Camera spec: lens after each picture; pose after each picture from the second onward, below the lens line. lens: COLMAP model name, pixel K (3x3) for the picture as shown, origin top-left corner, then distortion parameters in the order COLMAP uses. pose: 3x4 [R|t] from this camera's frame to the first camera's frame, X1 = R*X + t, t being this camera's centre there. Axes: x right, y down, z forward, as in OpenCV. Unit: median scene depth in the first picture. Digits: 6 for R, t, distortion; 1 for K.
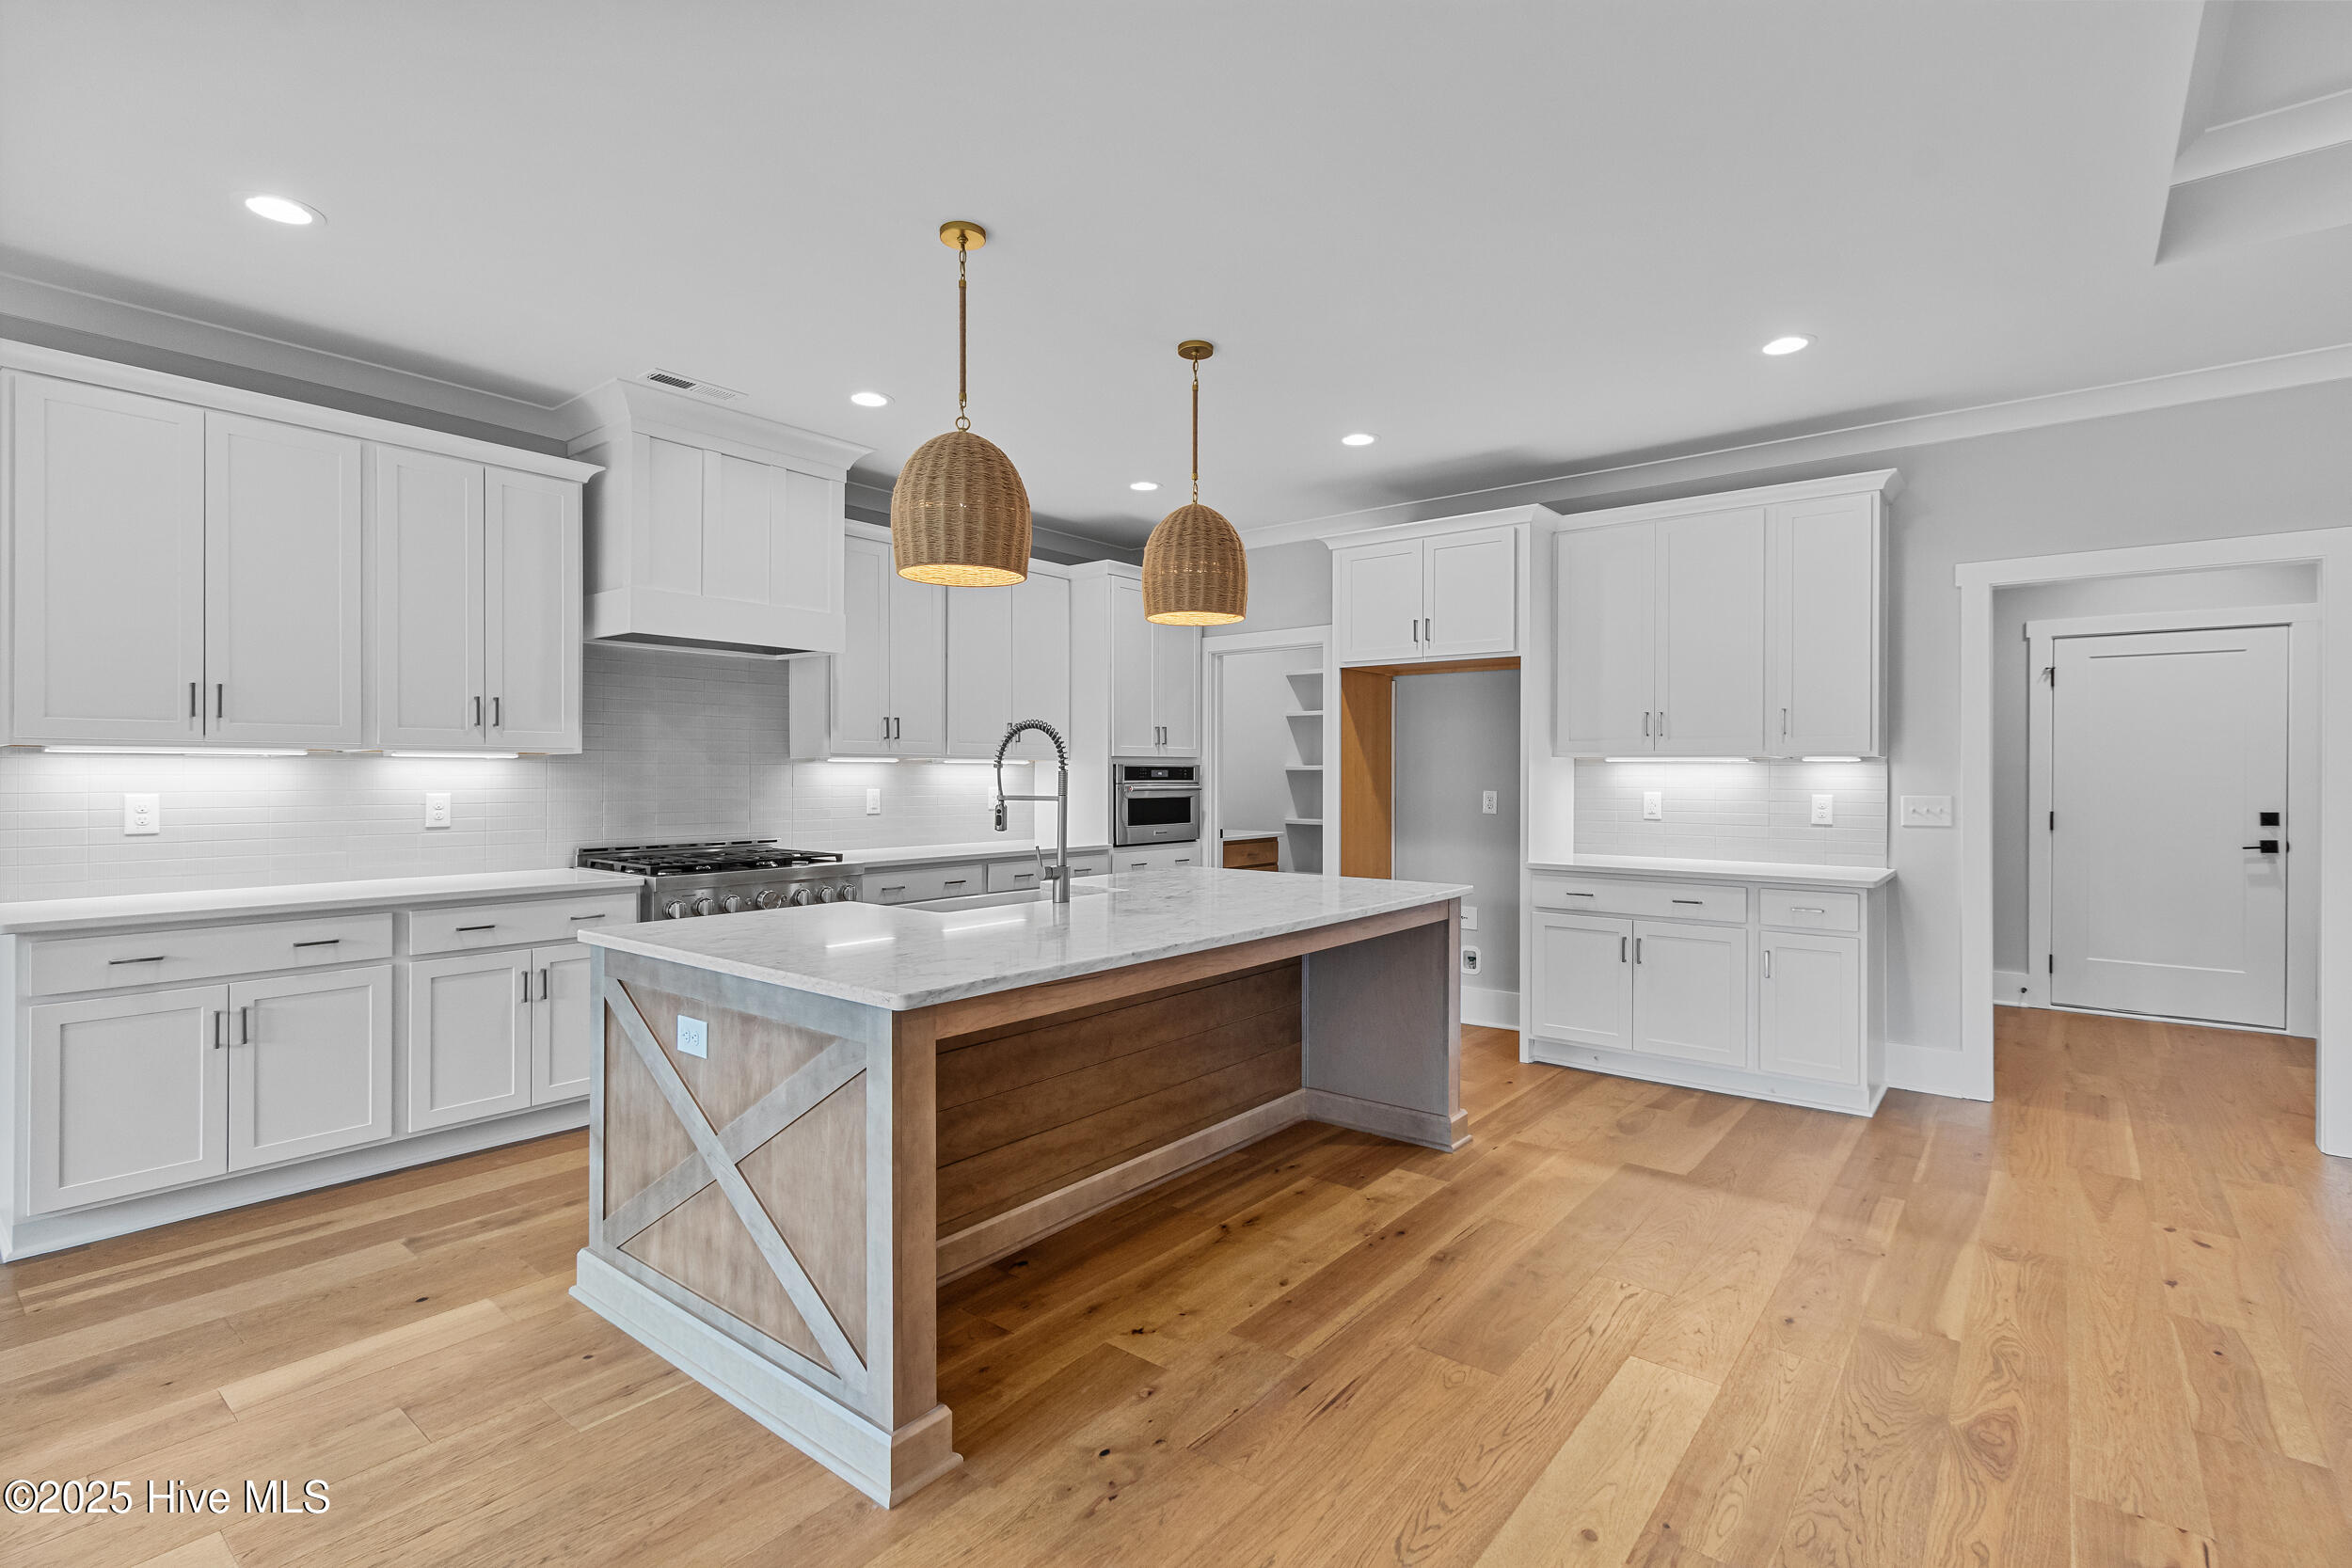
lens RADIAL K [[1087.5, 0, 1191.4], [0, 1087.5, 775.9], [0, 0, 1]] dist [0.002665, 0.000338]
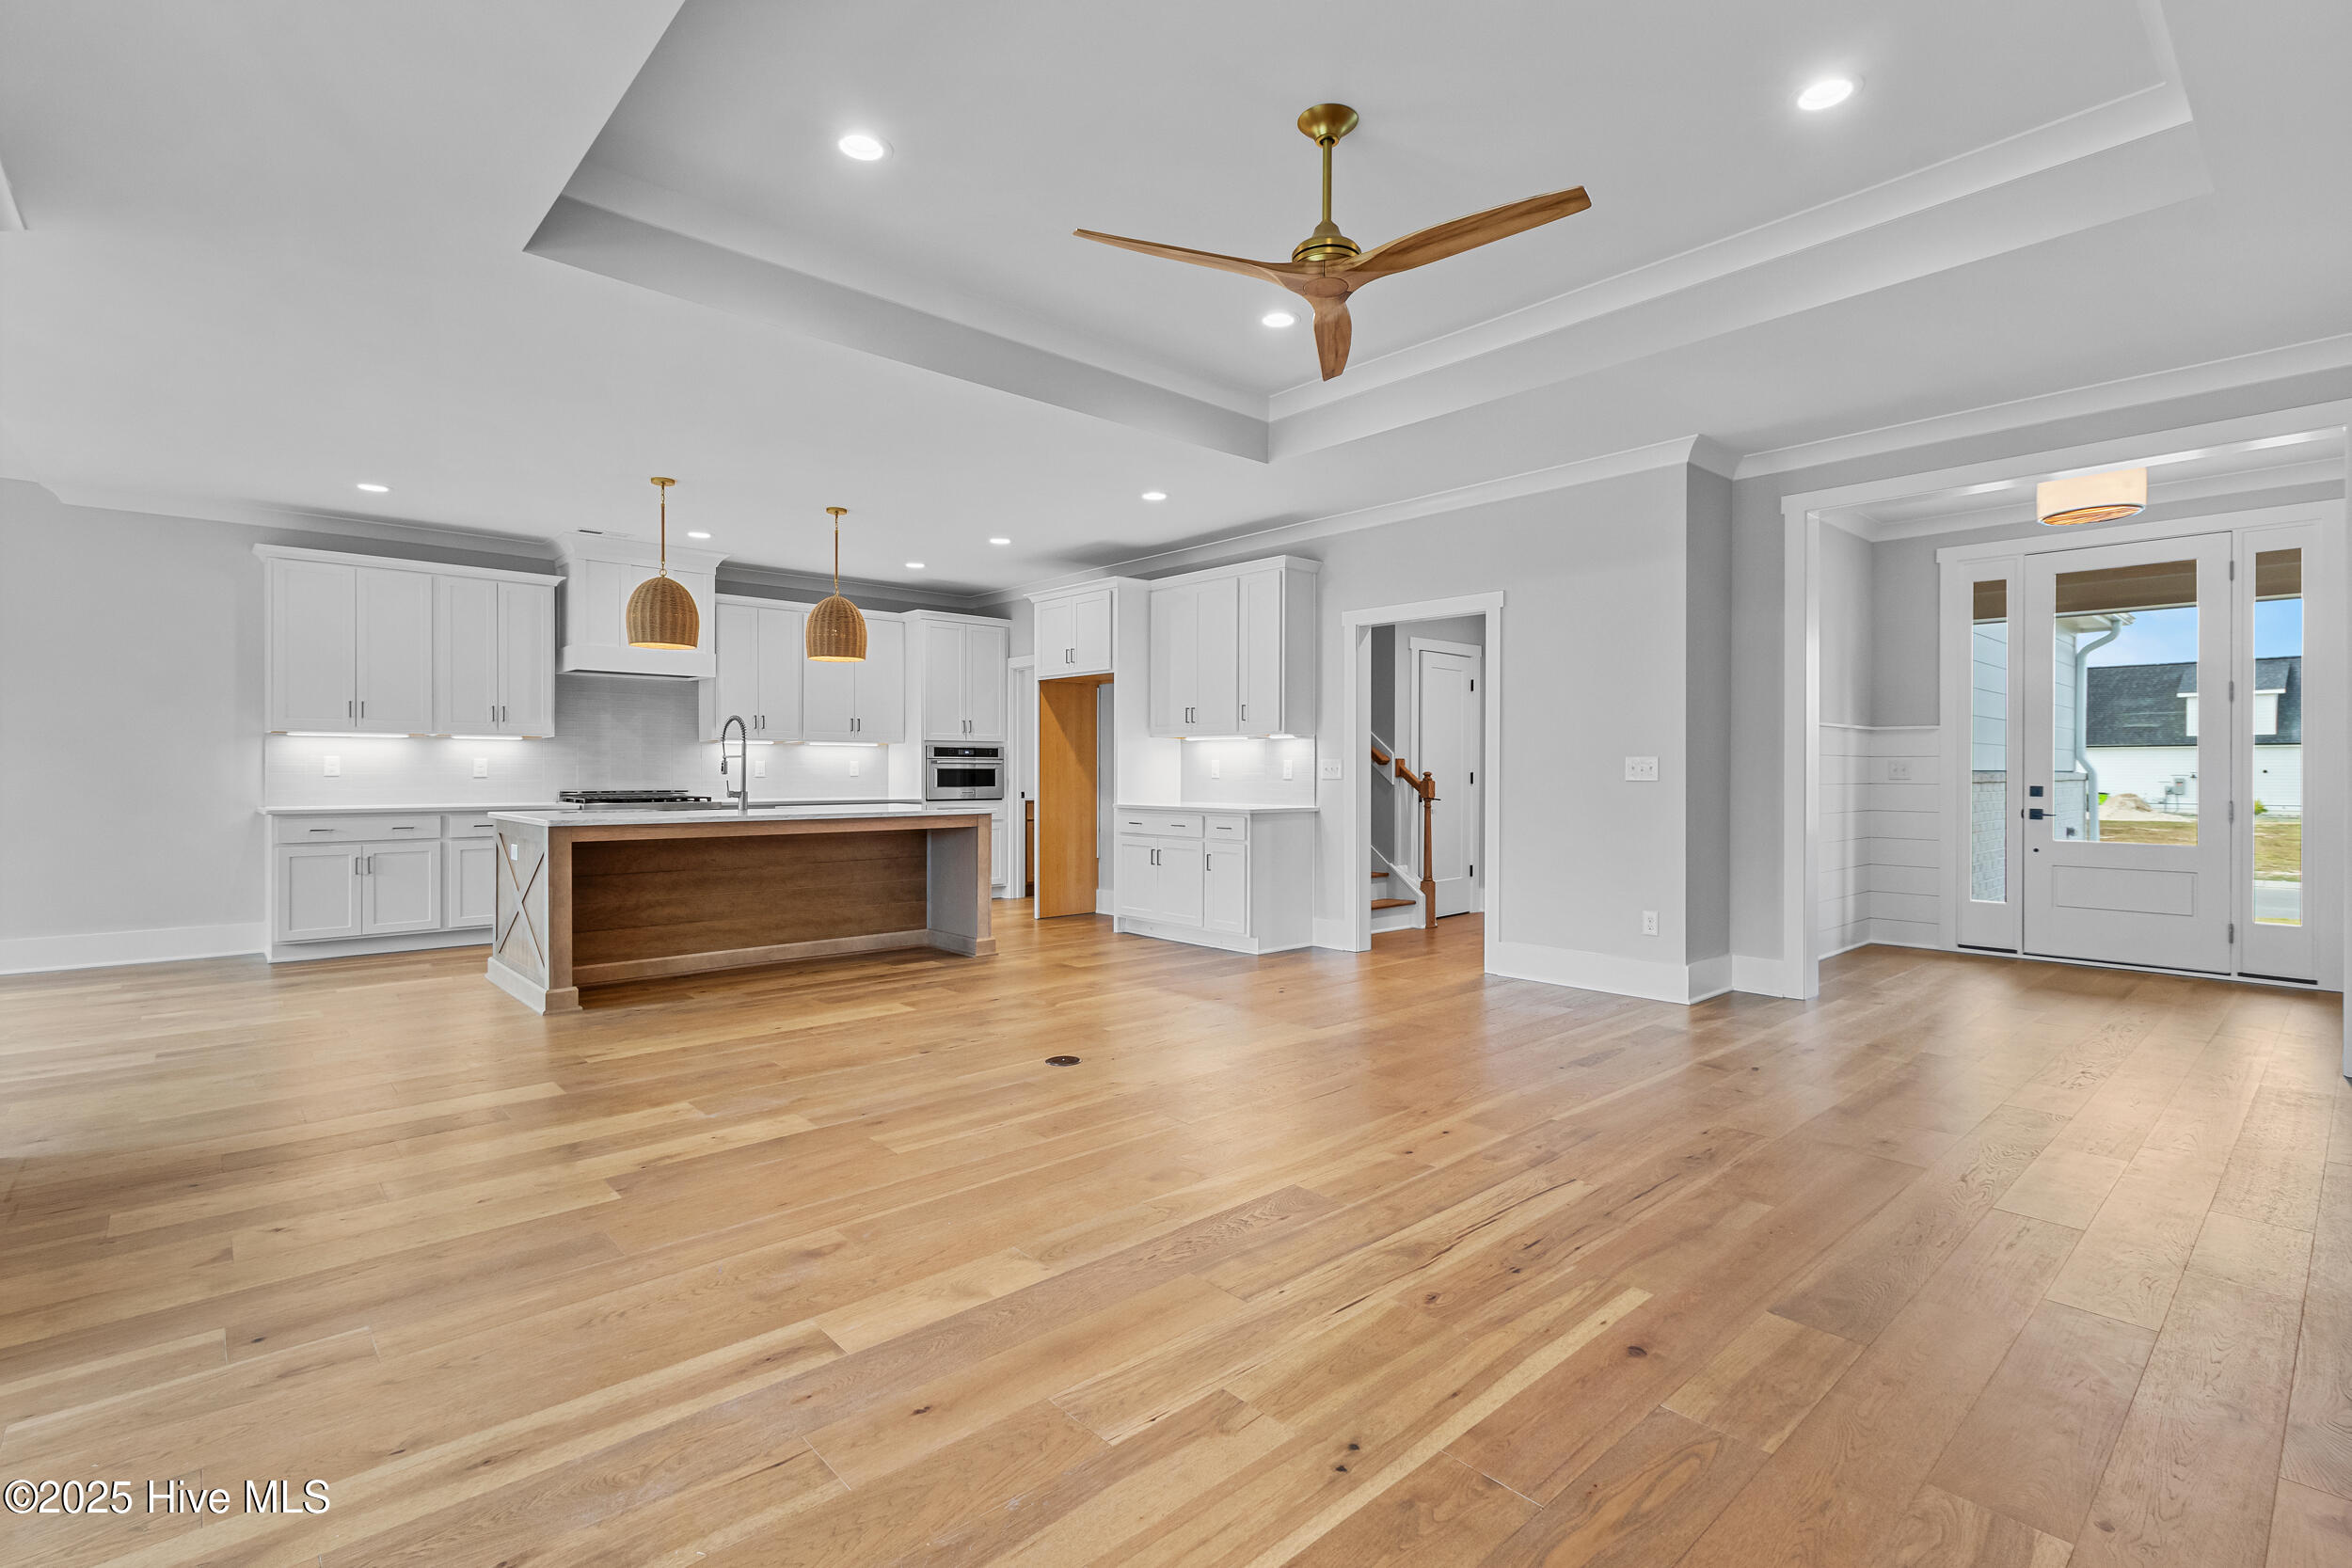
lens RADIAL K [[1087.5, 0, 1193.6], [0, 1087.5, 773.4], [0, 0, 1]] dist [0.002665, 0.000338]
pose [[0.987948, -0.000032, -0.154786, 0.693552], [-0.000053, 1.000000, -0.000549, 0.037626], [0.154786, 0.000550, 0.987948, -0.558703]]
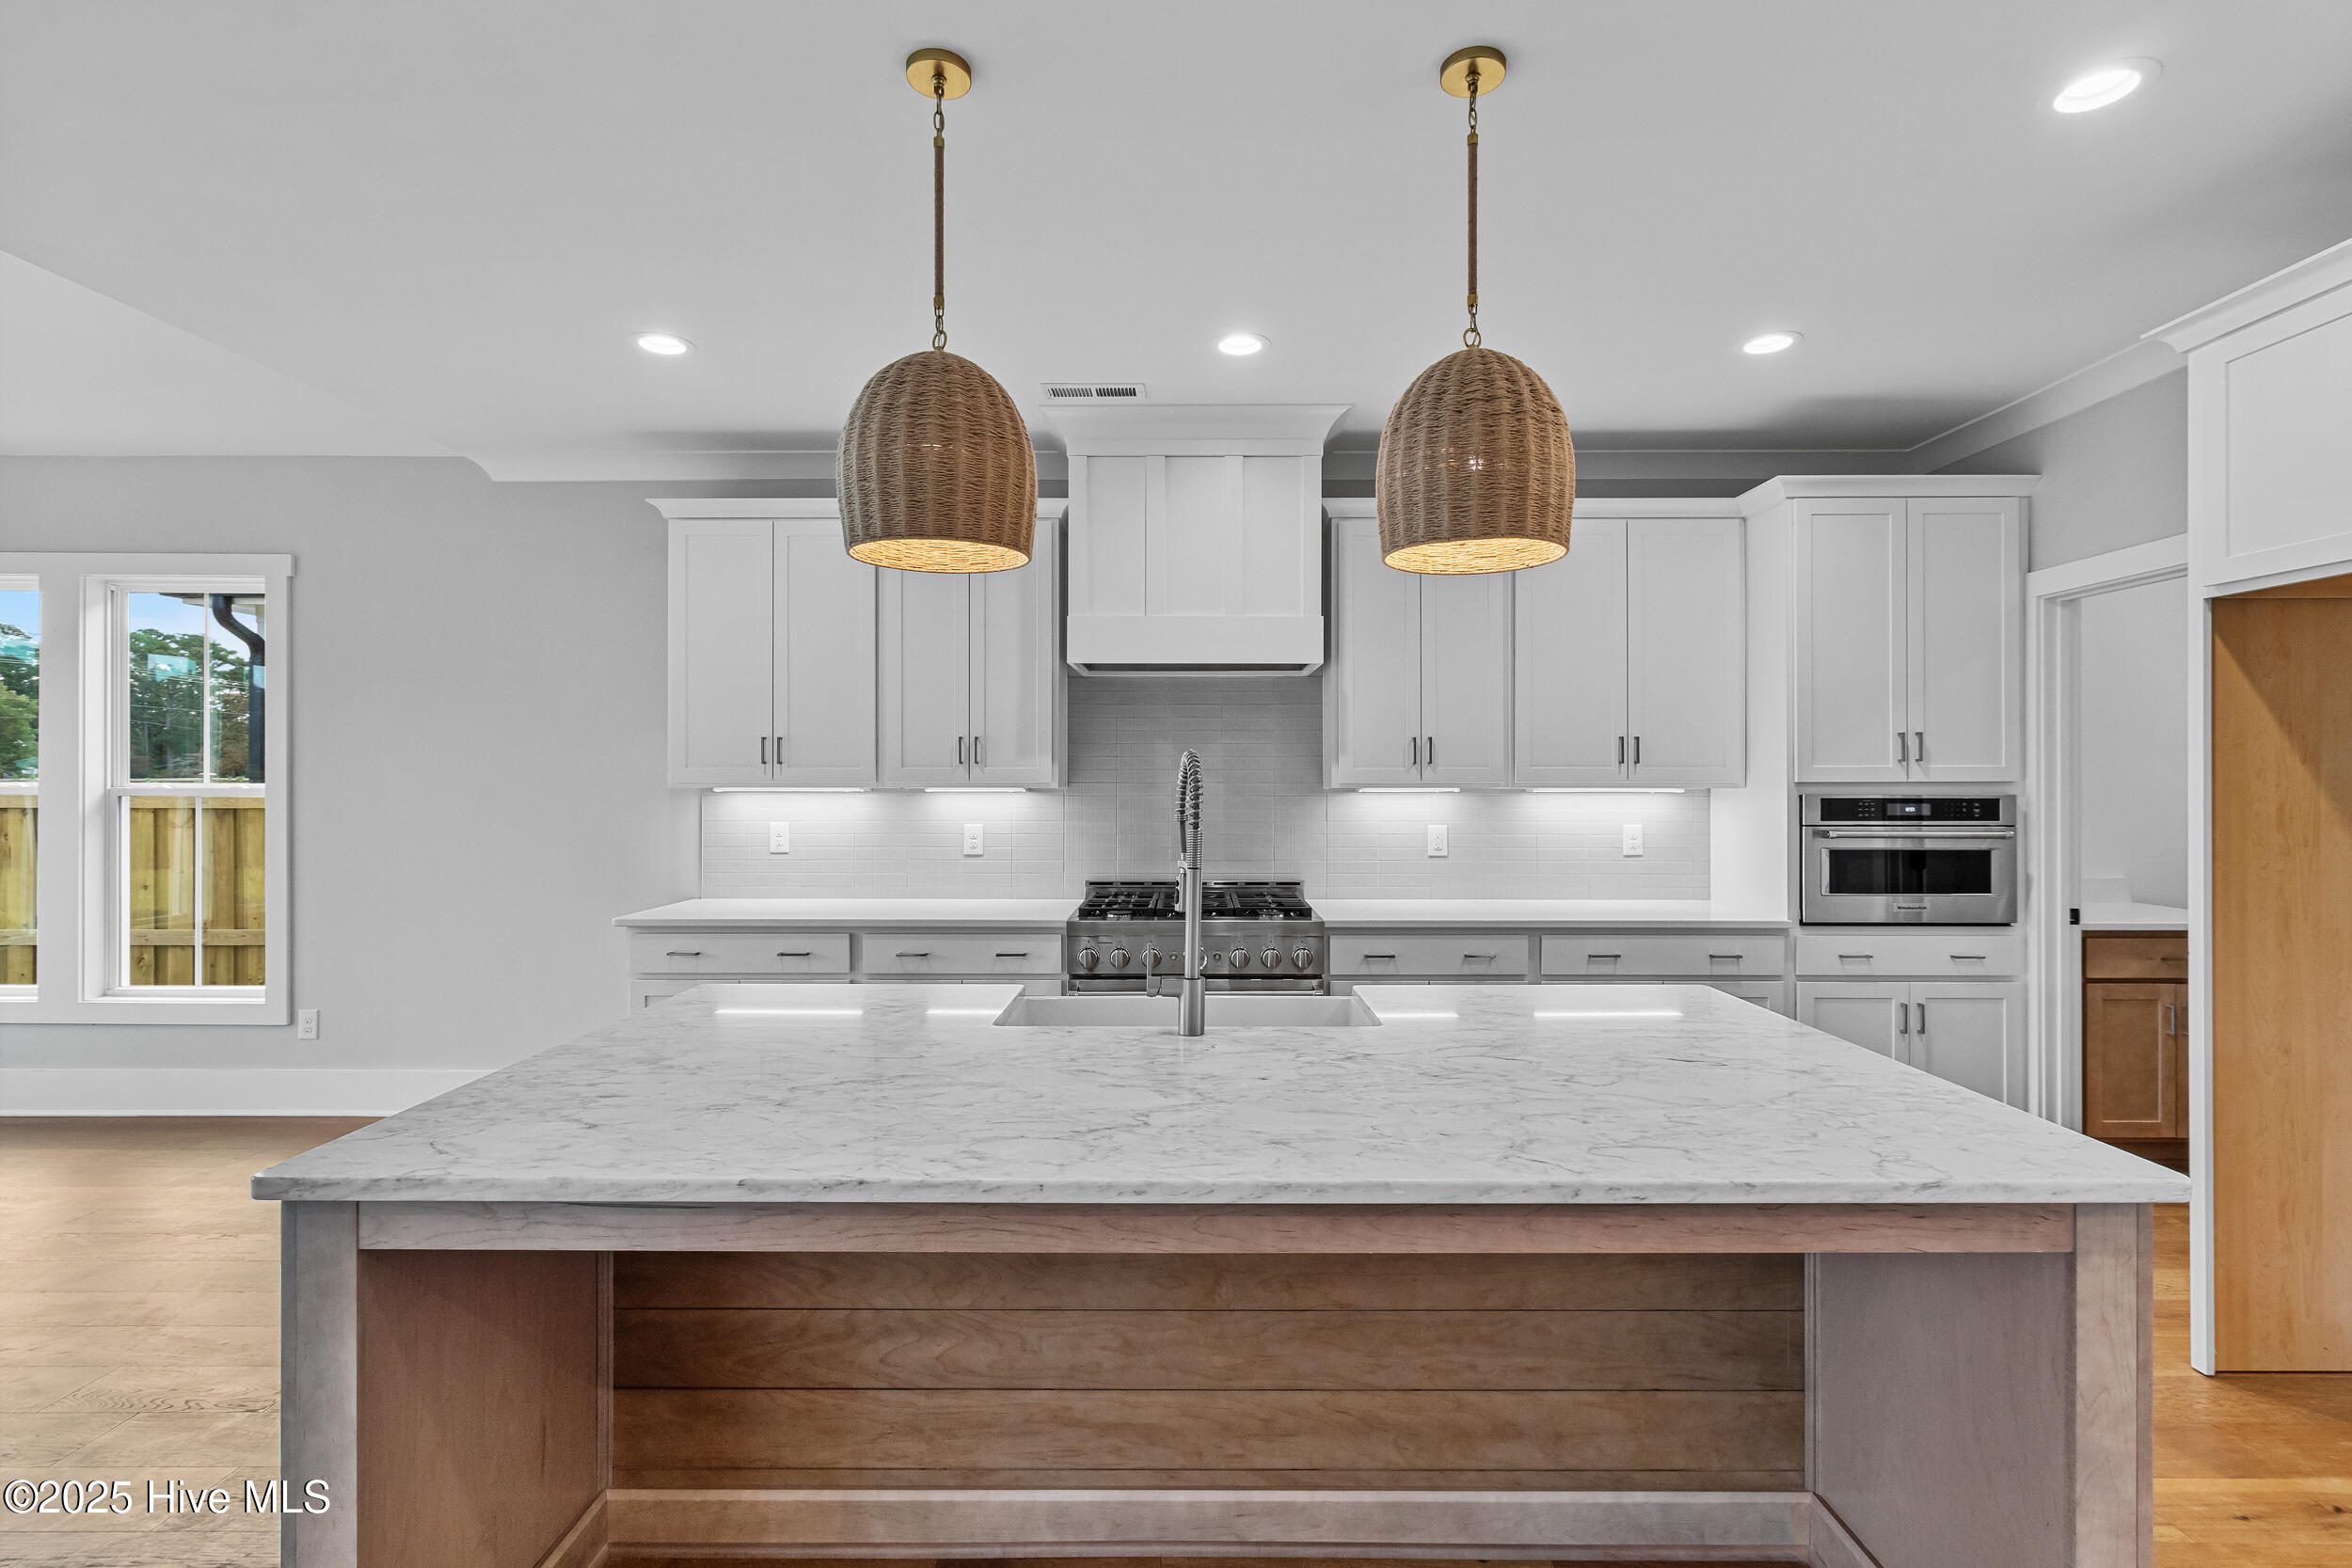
lens RADIAL K [[1087.5, 0, 1192.1], [0, 1087.5, 784.4], [0, 0, 1]] dist [0.002665, 0.000338]
pose [[0.618192, 0.000917, -0.786026, 0.276615], [-0.000879, 1.000000, 0.000475, -0.022312], [0.786027, 0.000397, 0.618193, 0.433519]]
